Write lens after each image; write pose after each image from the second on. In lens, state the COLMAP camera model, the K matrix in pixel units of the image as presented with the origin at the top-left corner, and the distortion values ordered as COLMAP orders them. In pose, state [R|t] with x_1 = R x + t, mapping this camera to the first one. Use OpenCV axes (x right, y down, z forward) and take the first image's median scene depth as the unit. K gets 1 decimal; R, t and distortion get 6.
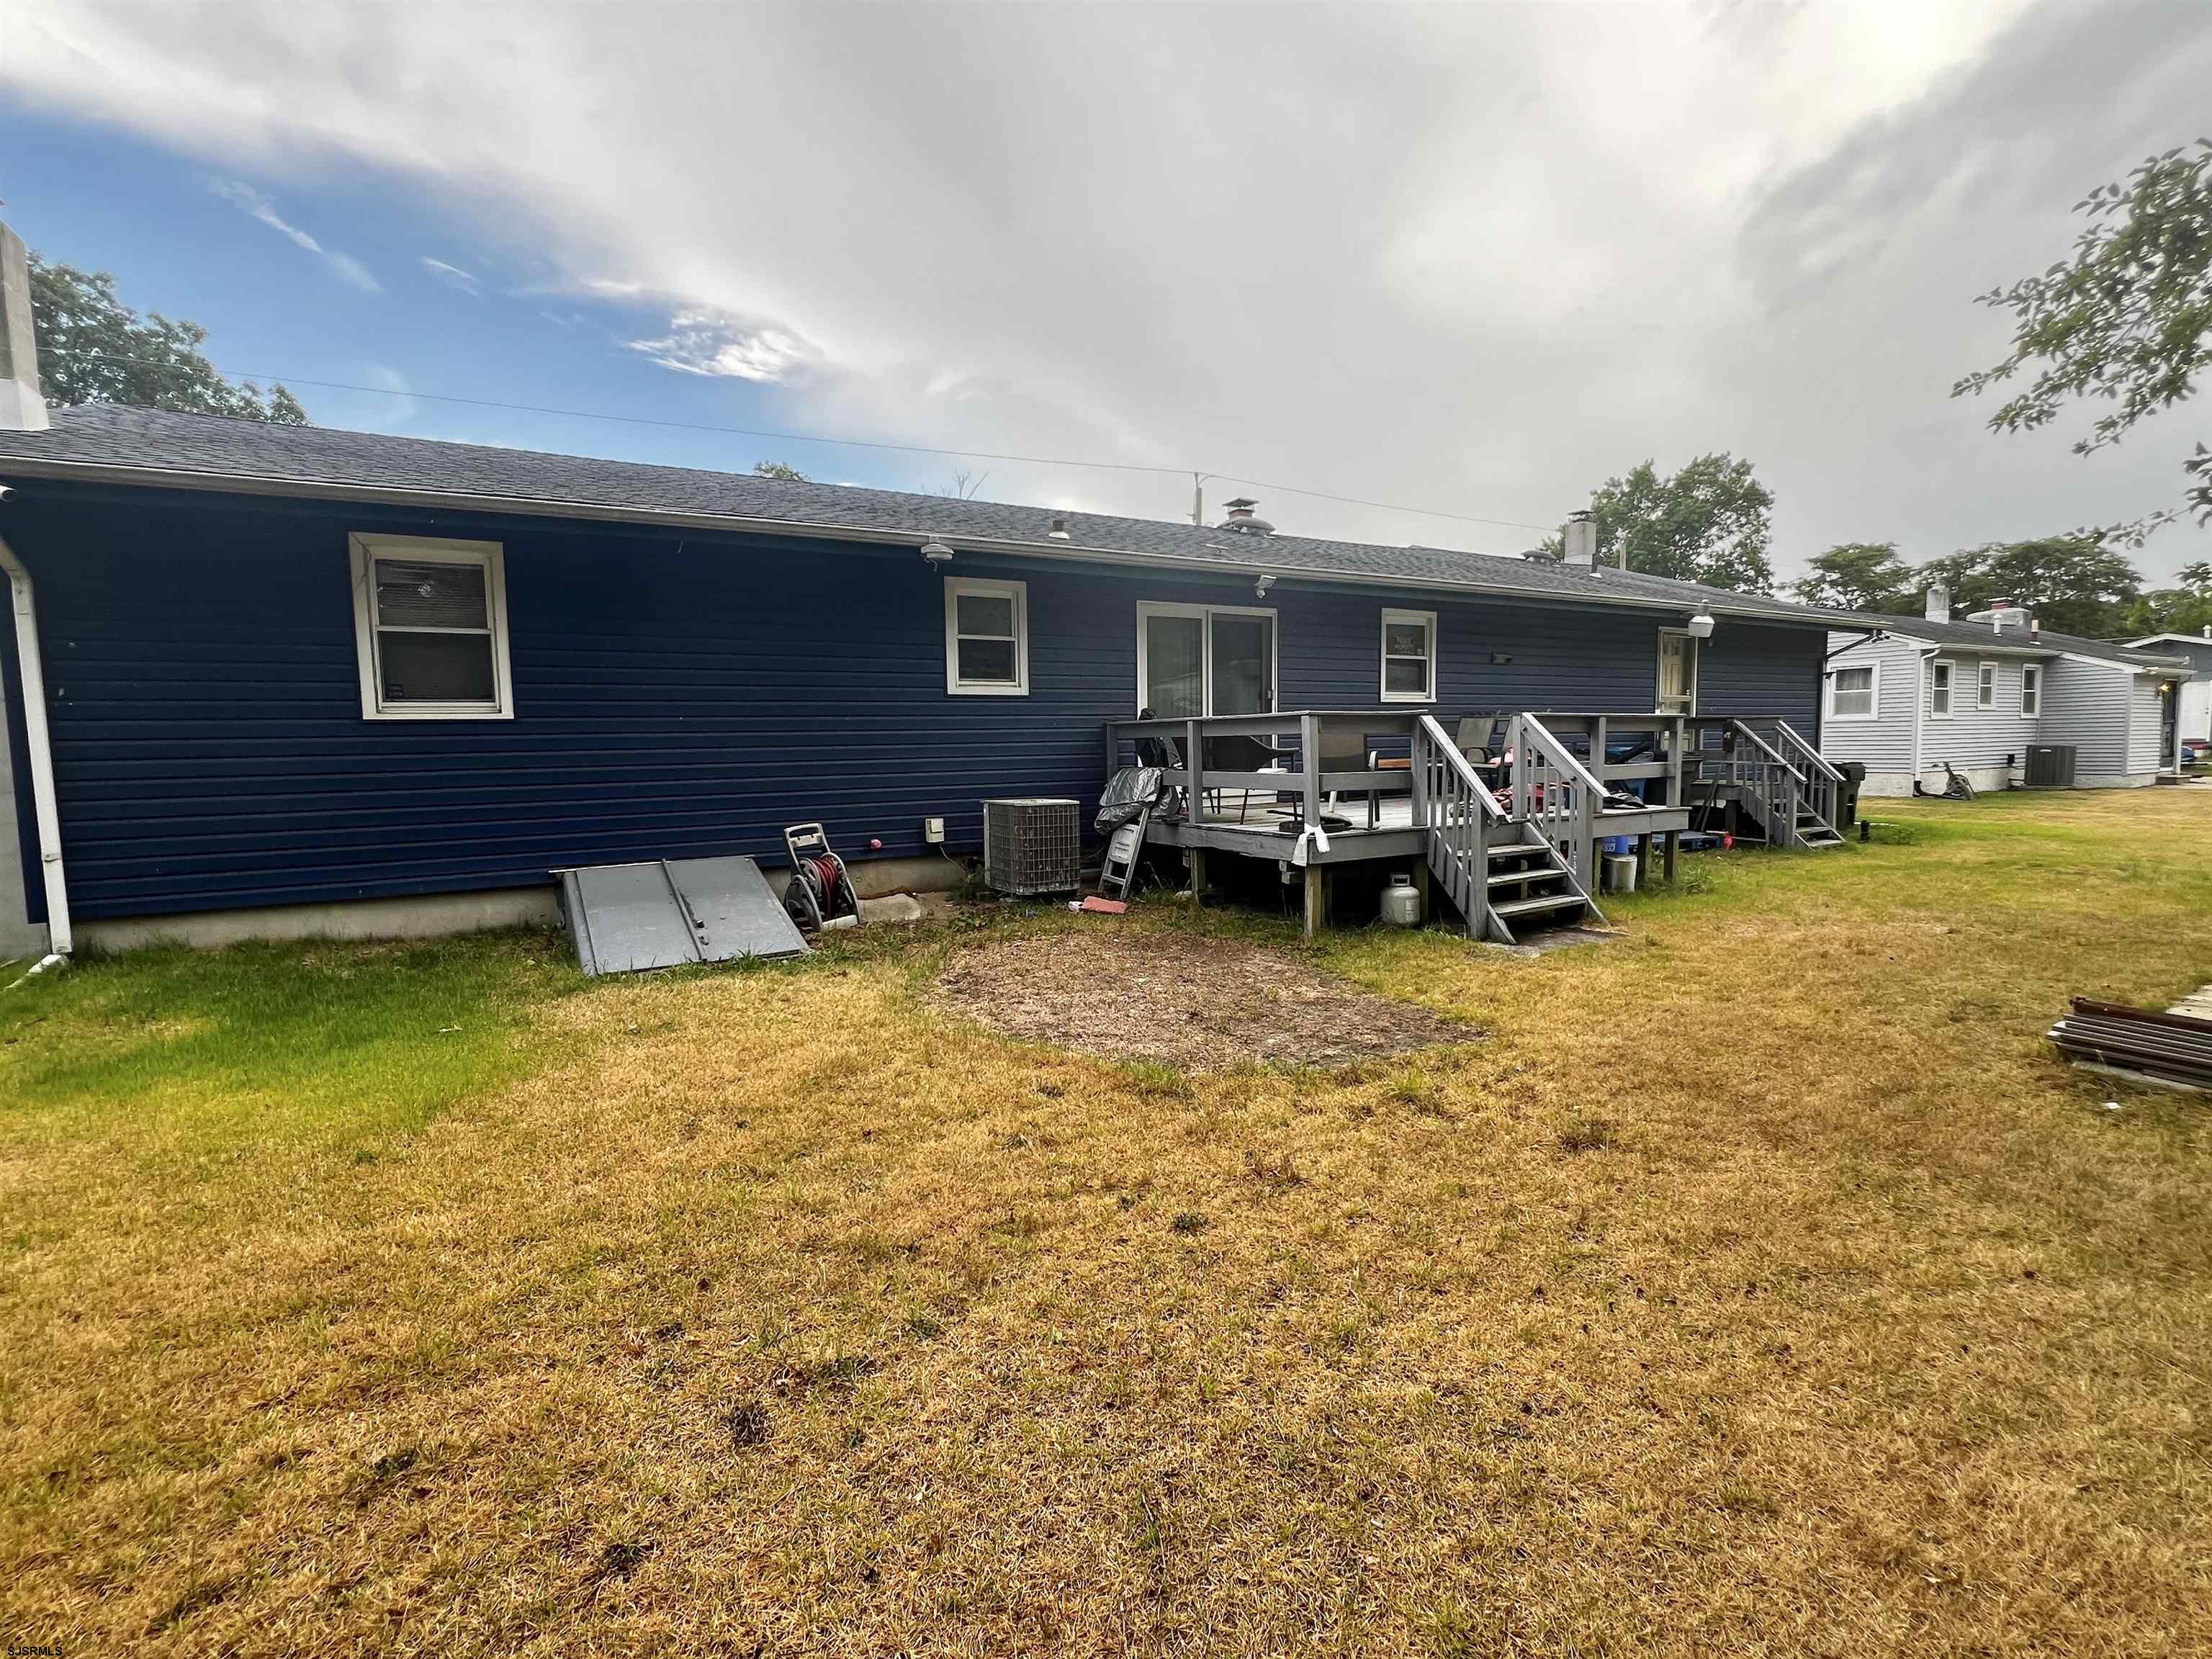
lens RADIAL K [[998.6, 0, 1124.9], [0, 998.6, 817.8], [0, 0, 1]] dist [-0.005524, 0.001227]
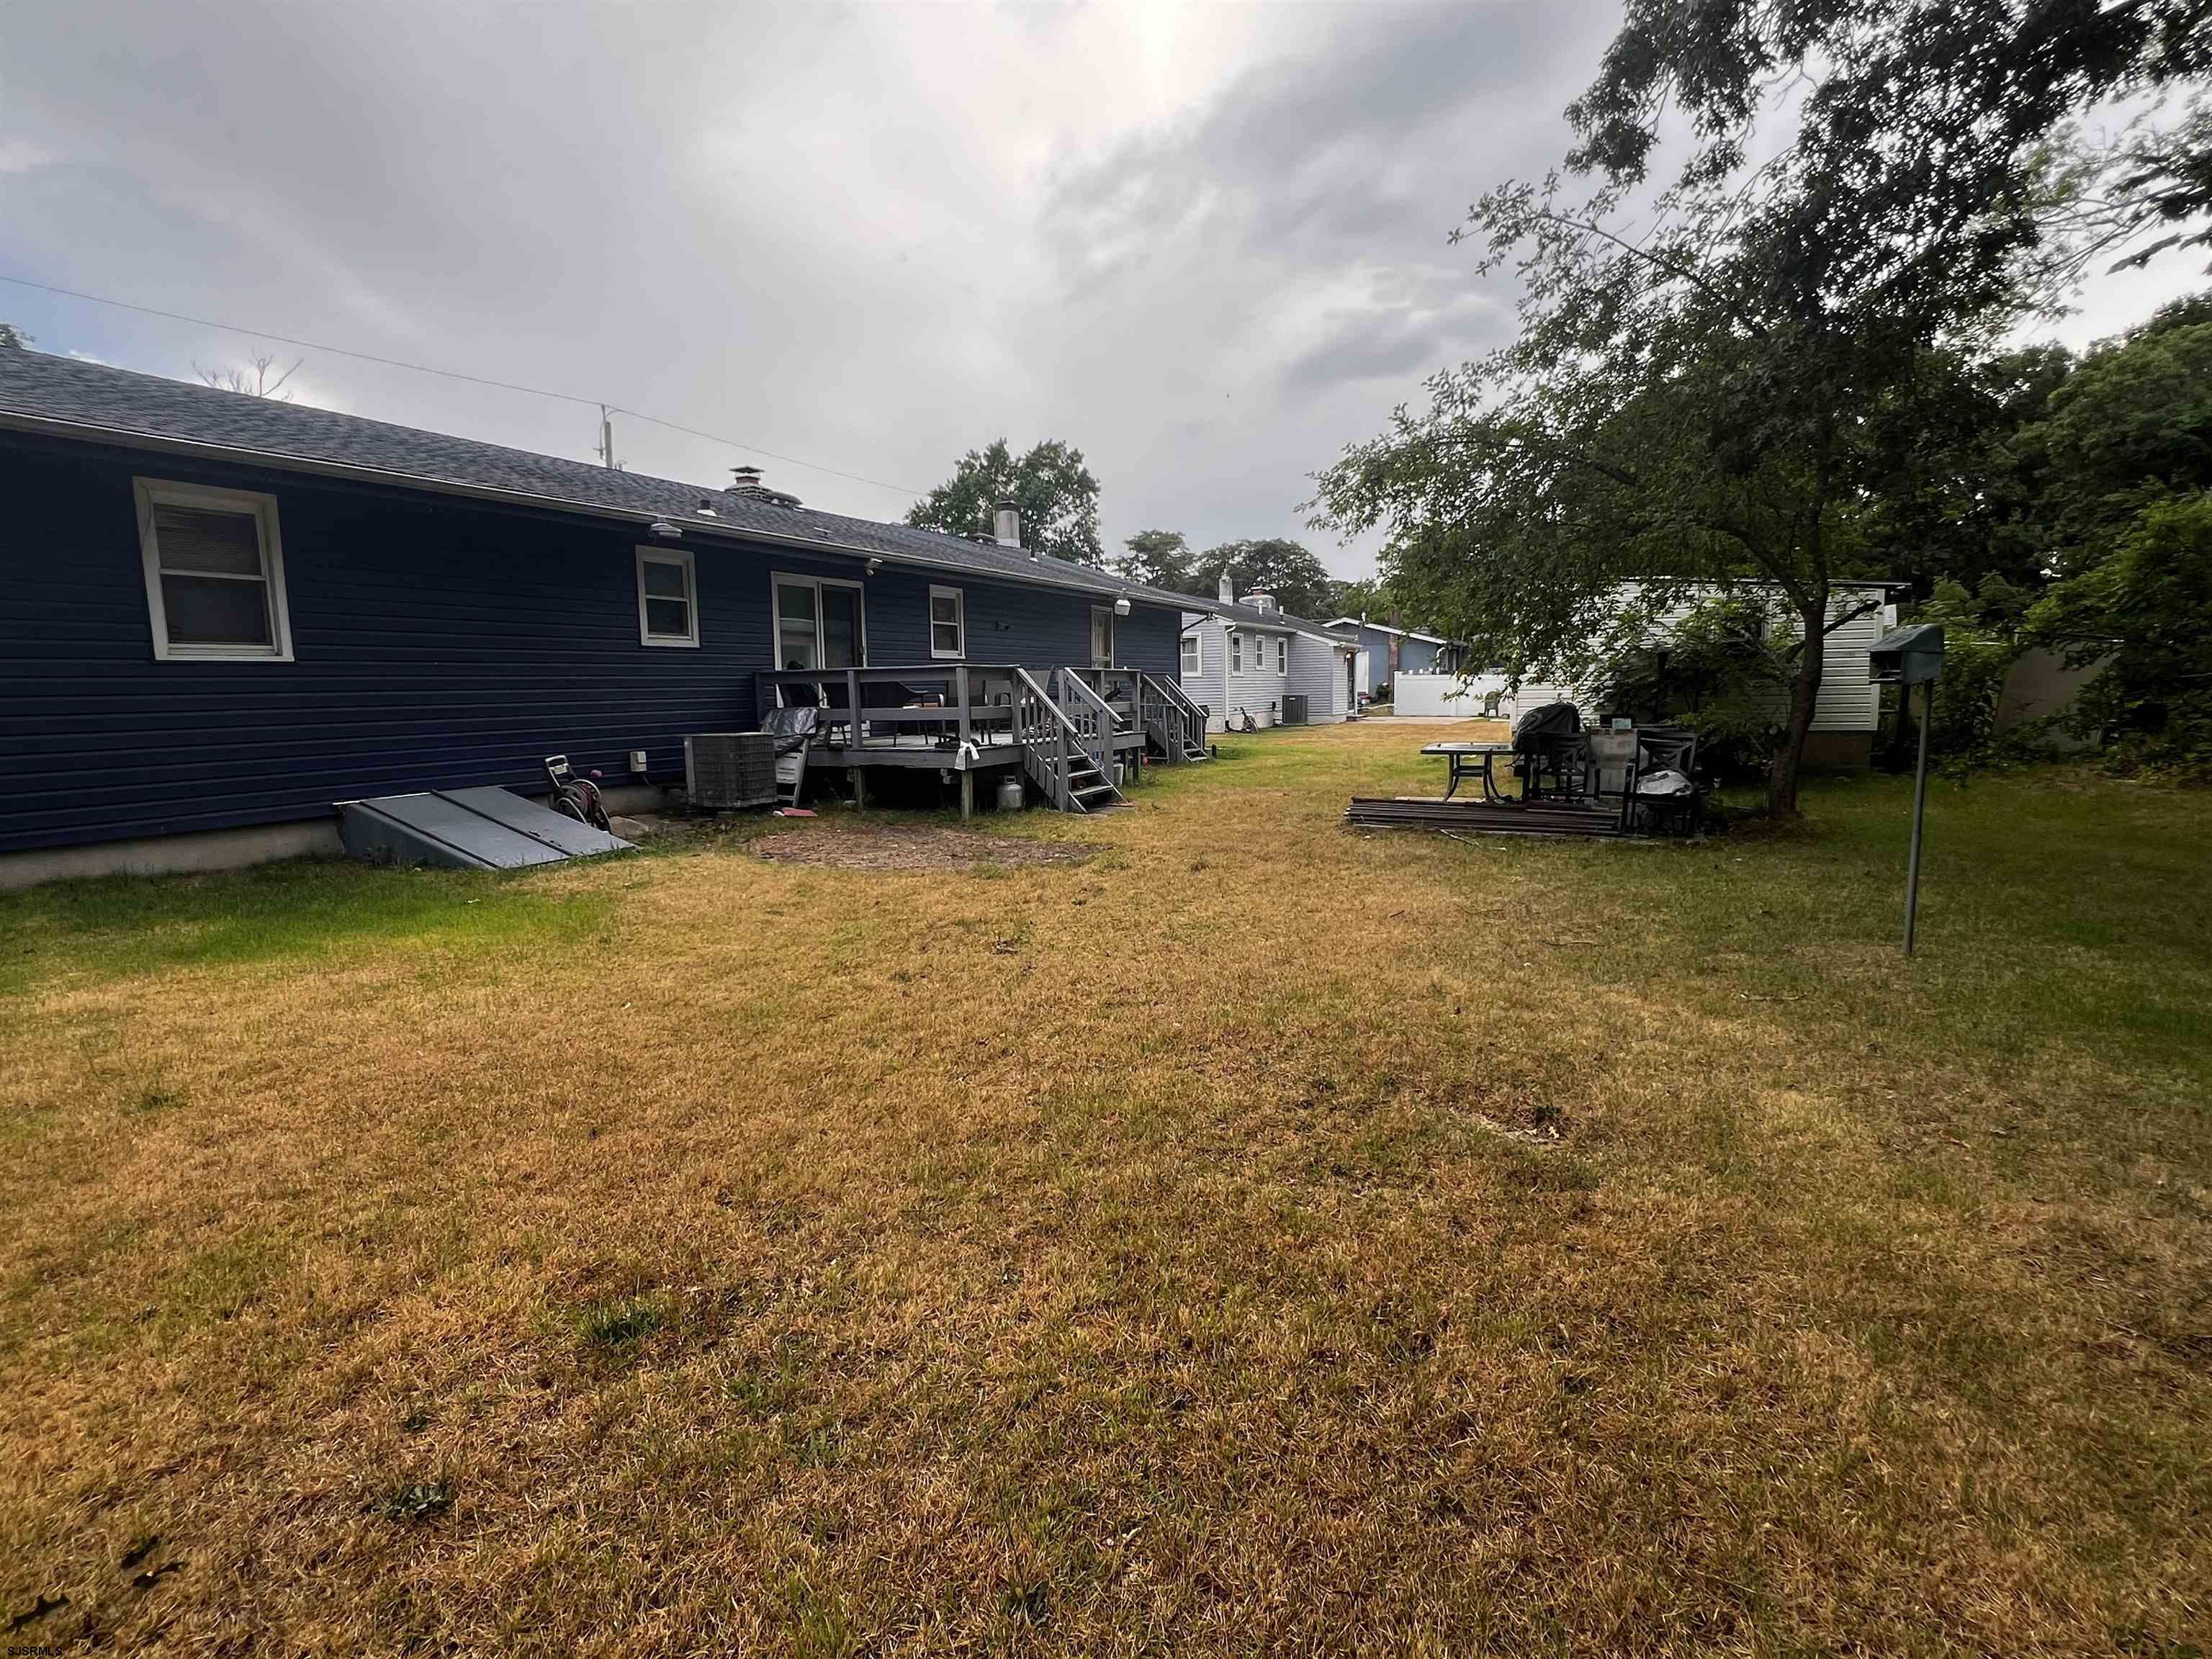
lens RADIAL K [[1098.1, 0, 1101.1], [0, 1098.1, 831.9], [0, 0, 1]] dist [-0.006970, 0.002294]
pose [[0.827314, -0.070446, 0.557304, -0.334645], [0.045633, 0.997255, 0.058316, 0.032112], [-0.559883, -0.022814, 0.828258, -0.274555]]
